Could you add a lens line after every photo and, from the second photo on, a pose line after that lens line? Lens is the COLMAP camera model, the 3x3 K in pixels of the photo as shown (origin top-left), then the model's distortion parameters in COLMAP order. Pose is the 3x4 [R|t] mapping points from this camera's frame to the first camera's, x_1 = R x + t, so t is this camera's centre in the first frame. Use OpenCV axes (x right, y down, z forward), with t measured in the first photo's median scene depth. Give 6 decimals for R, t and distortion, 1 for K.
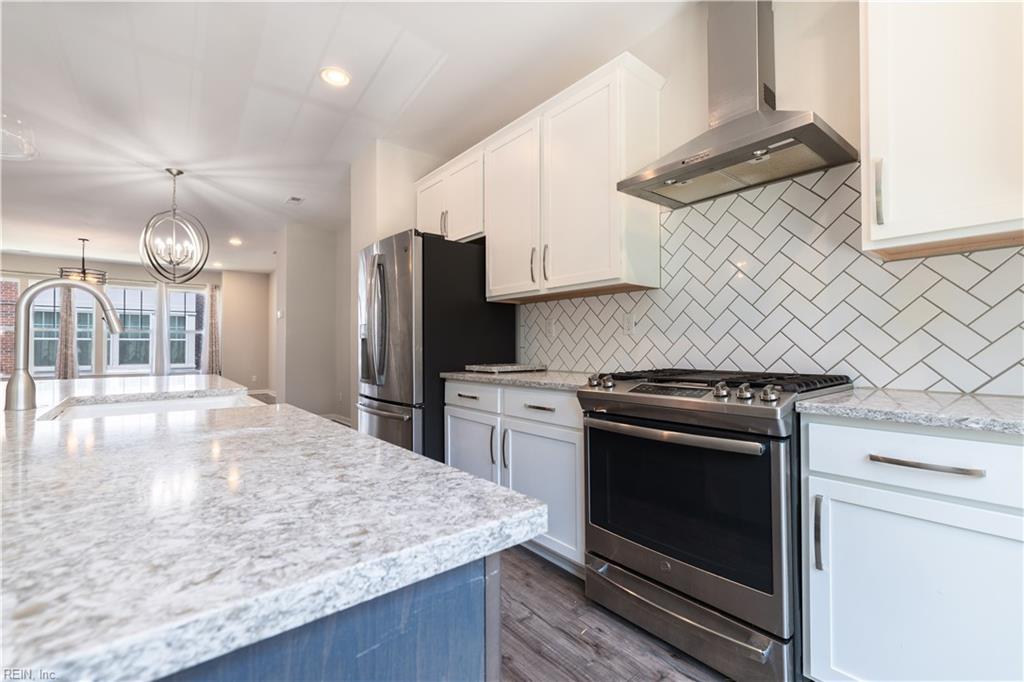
lens RADIAL K [[442.3, 0, 512.0], [0, 442.3, 341.0], [0, 0, 1]] dist [0.000253, 0.000019]
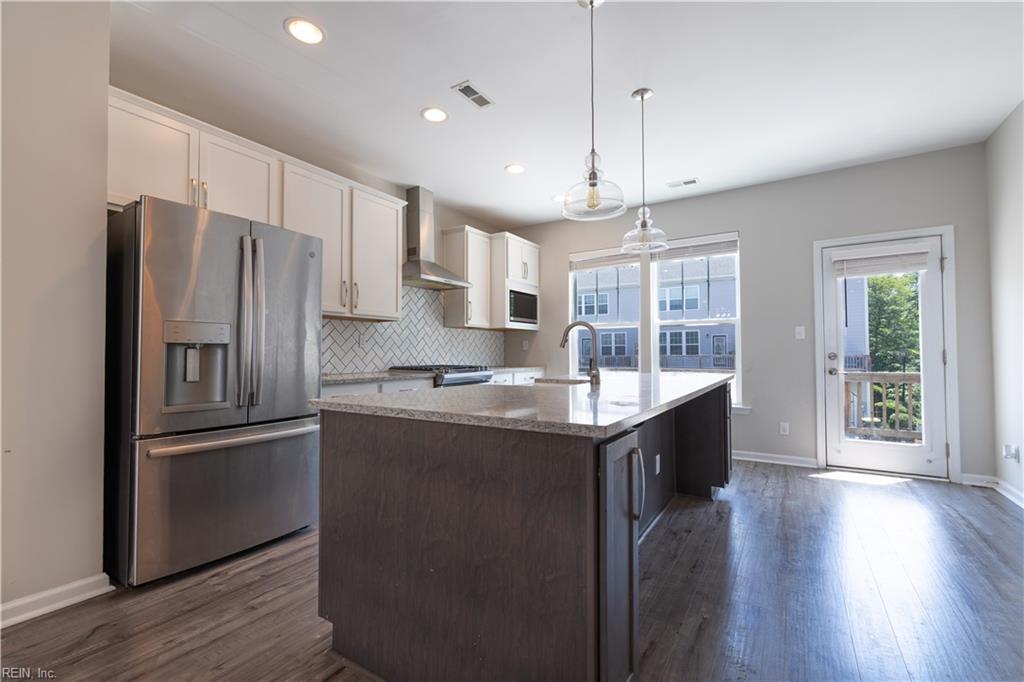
lens RADIAL K [[442.3, 0, 512.0], [0, 442.3, 341.0], [0, 0, 1]] dist [0.000253, 0.000019]
pose [[-0.307500, 0.014661, 0.951435, -1.770181], [-0.027175, 0.999338, -0.024182, -0.017609], [-0.951160, -0.033292, -0.306898, 1.187556]]
